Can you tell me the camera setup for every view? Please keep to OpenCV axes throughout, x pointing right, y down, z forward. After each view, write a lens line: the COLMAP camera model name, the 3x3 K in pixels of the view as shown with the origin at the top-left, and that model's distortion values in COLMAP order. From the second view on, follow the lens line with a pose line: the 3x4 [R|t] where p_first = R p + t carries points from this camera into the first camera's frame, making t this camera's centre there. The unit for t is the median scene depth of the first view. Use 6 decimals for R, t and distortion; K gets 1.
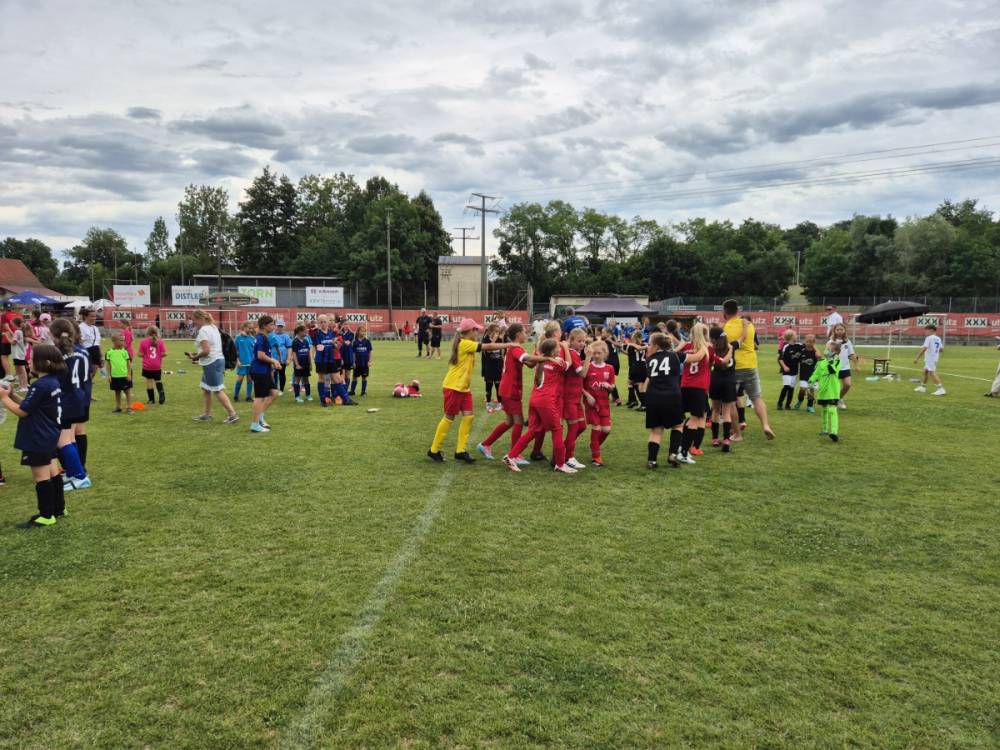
lens RADIAL K [[655.9, 0, 488.3], [0, 655.9, 371.8], [0, 0, 1]] dist [0.070815, -0.062849]
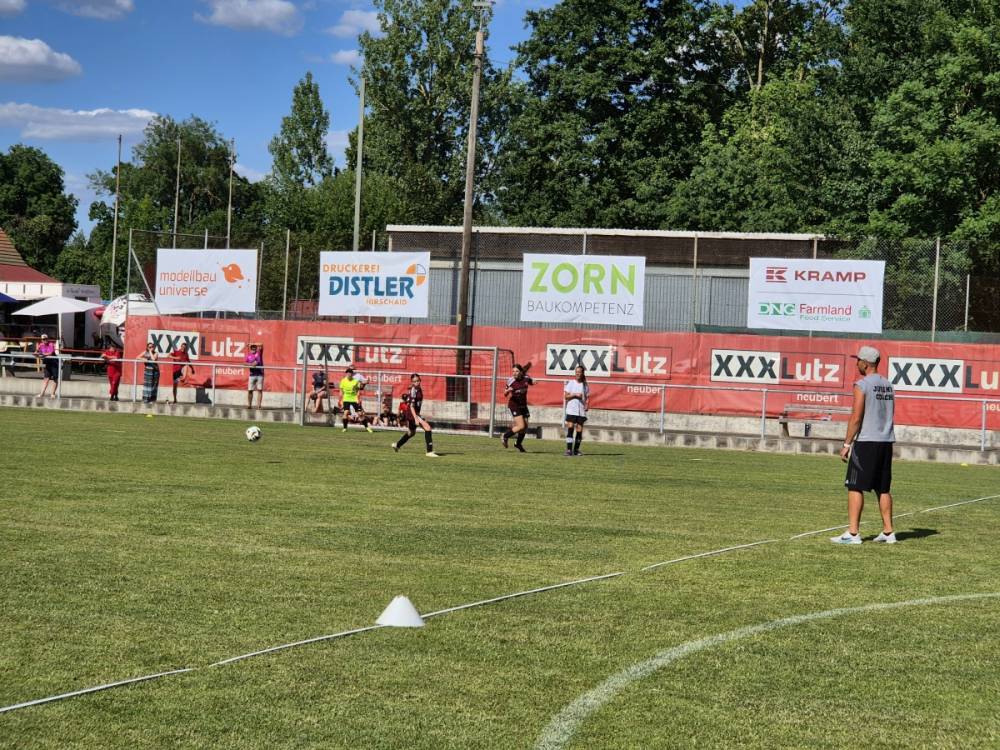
lens RADIAL K [[1895.6, 0, 509.1], [0, 1895.6, 367.1], [0, 0, 1]] dist [-0.004140, 0.000000]
pose [[0.939334, 0.032272, -0.341482, -0.060355], [-0.060170, 0.995630, -0.071420, -0.012275], [0.337684, 0.087634, 0.937171, 0.137040]]
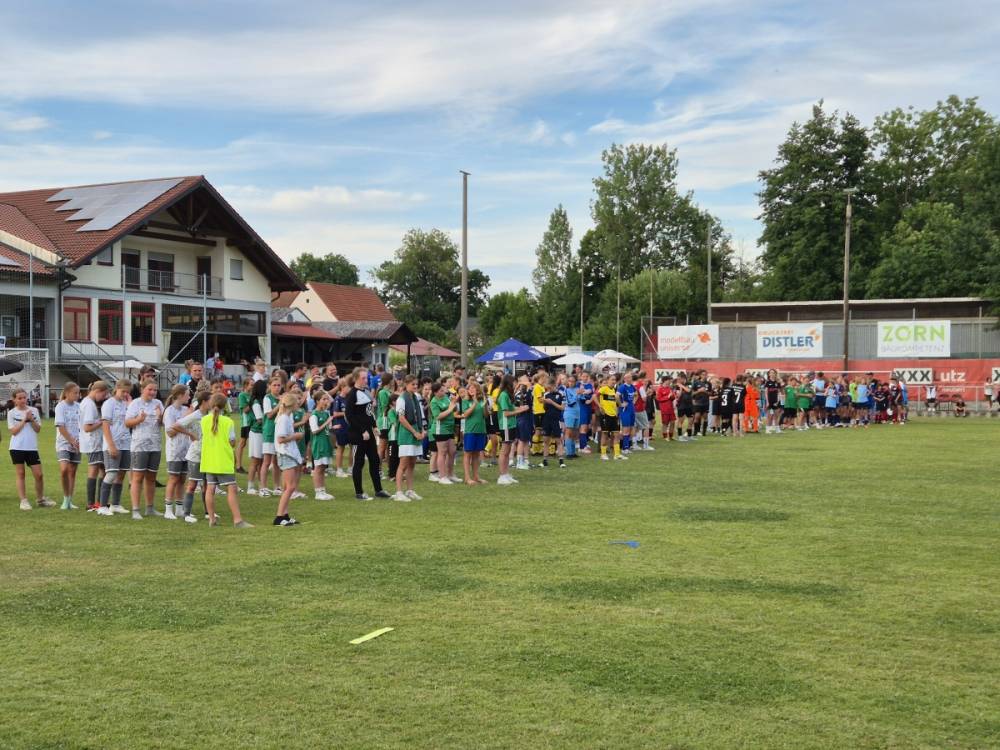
lens RADIAL K [[1310.4, 0, 495.8], [0, 1310.4, 384.9], [0, 0, 1]] dist [0.056544, 0.000000]
pose [[0.913932, -0.005640, -0.405829, -0.138417], [-0.024633, 0.997289, -0.069332, 0.004766], [0.405120, 0.073361, 0.911316, -0.079116]]
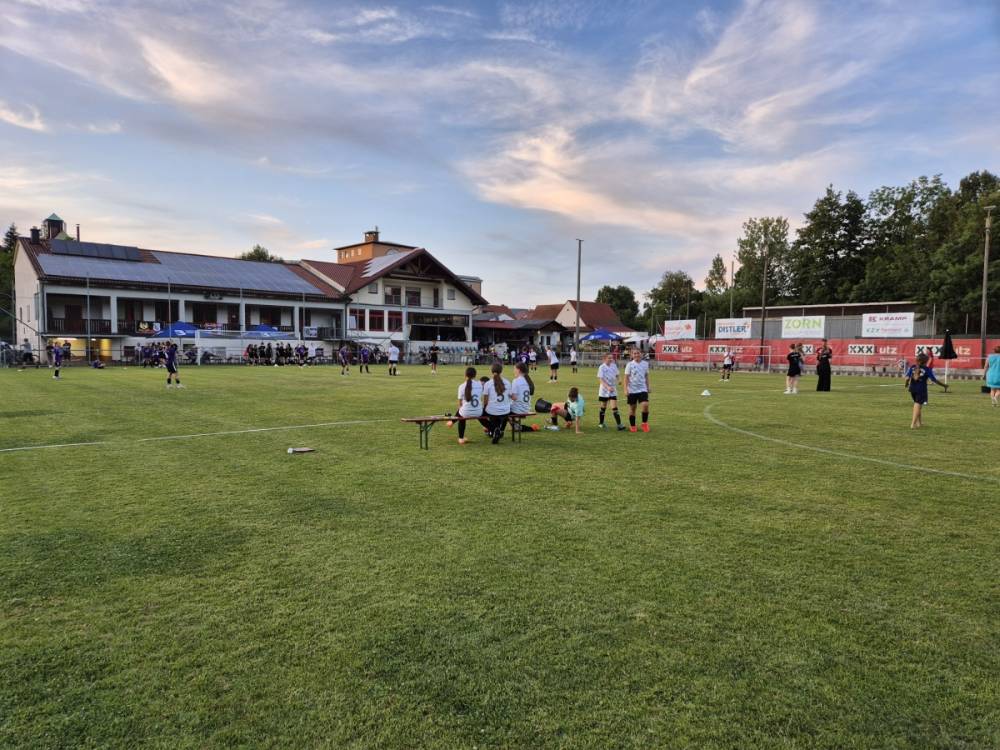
lens RADIAL K [[655.9, 0, 496.2], [0, 655.9, 384.5], [0, 0, 1]] dist [0.070815, -0.062849]
pose [[0.706126, 0.037603, -0.707087, 0.000171], [-0.059009, 0.998240, -0.005843, -0.003256], [0.705623, 0.045851, 0.707102, 0.039198]]
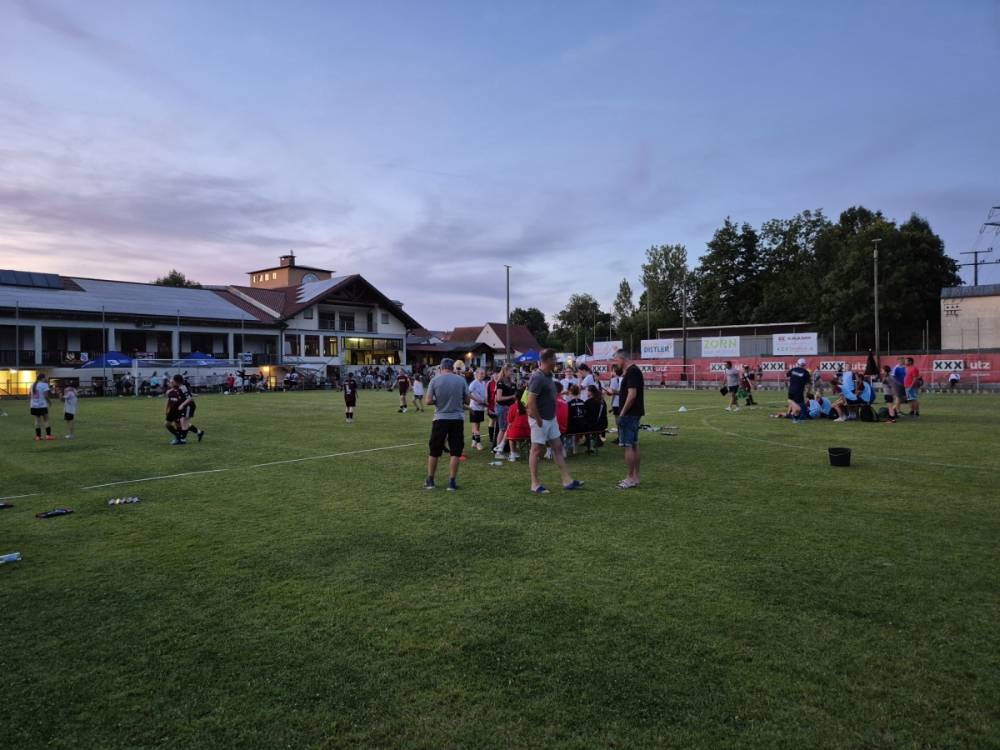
lens RADIAL K [[655.9, 0, 488.7], [0, 655.9, 362.4], [0, 0, 1]] dist [0.070815, -0.062849]
pose [[0.790913, -0.022991, -0.611496, -0.012463], [-0.031158, 0.996485, -0.077765, -0.001890], [0.611135, 0.080559, 0.787417, 0.007957]]
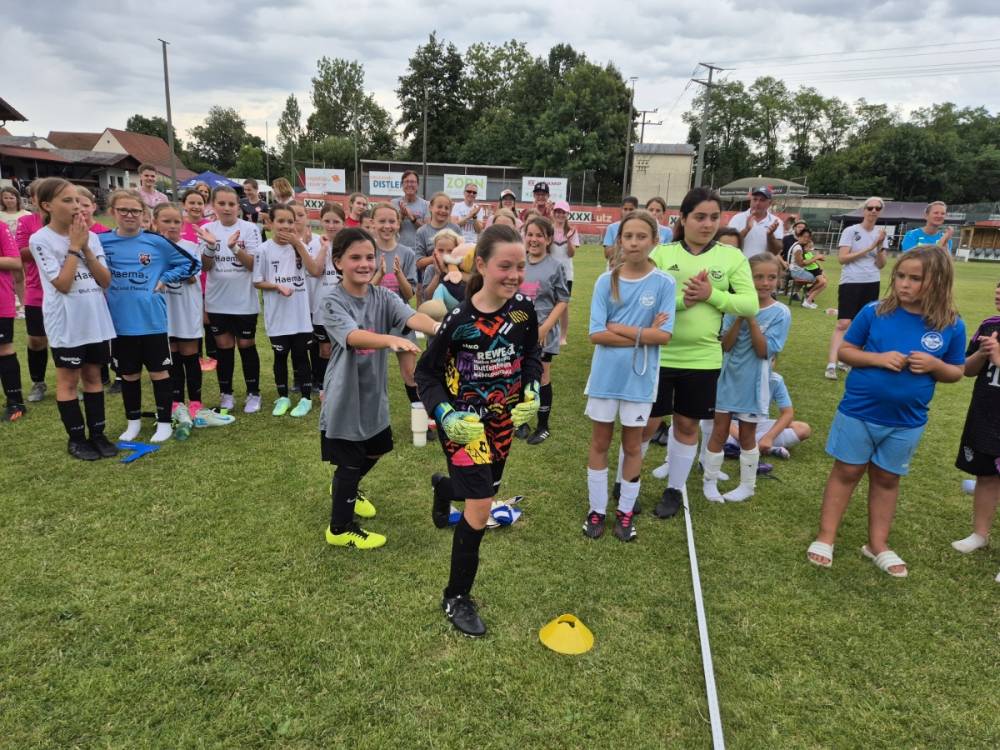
lens RADIAL K [[655.9, 0, 502.7], [0, 655.9, 378.0], [0, 0, 1]] dist [0.070815, -0.062849]
pose [[0.992366, 0.063611, -0.105661, -0.121648], [-0.045845, 0.985596, 0.162786, -0.006926], [0.114494, -0.156699, 0.980987, 0.078843]]
